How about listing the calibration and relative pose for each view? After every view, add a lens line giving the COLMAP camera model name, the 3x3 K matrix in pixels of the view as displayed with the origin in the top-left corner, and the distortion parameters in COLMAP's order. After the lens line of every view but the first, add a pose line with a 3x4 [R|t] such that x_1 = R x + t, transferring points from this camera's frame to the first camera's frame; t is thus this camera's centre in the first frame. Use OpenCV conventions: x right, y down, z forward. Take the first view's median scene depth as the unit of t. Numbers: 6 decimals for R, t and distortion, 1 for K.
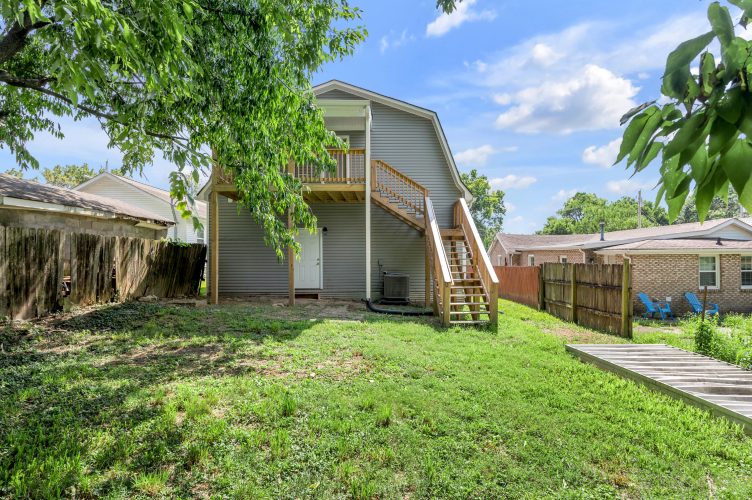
lens RADIAL K [[392.0, 0, 376.0], [0, 392.0, 250.0], [0, 0, 1]] dist [0.000751, -0.000299]
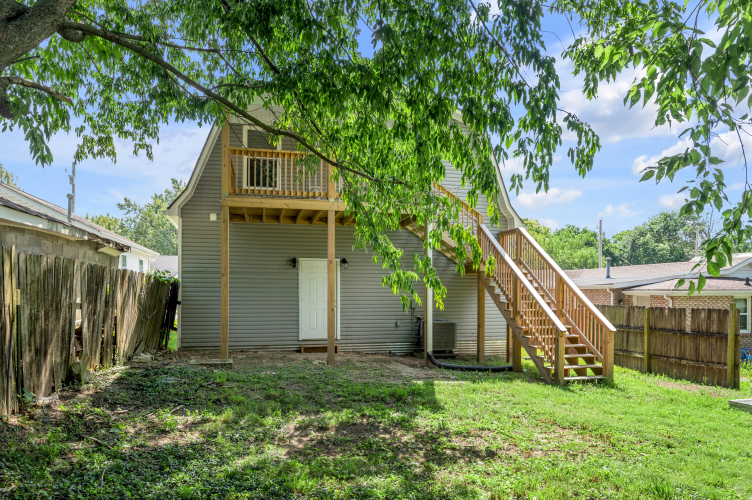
lens RADIAL K [[510.1, 0, 376.0], [0, 510.1, 283.3], [0, 0, 1]] dist [-0.000855, -0.000255]
pose [[0.971435, 0.011146, 0.237042, -0.364075], [-0.011481, 0.999934, 0.000034, -0.011846], [-0.237026, -0.002755, 0.971499, 0.030189]]
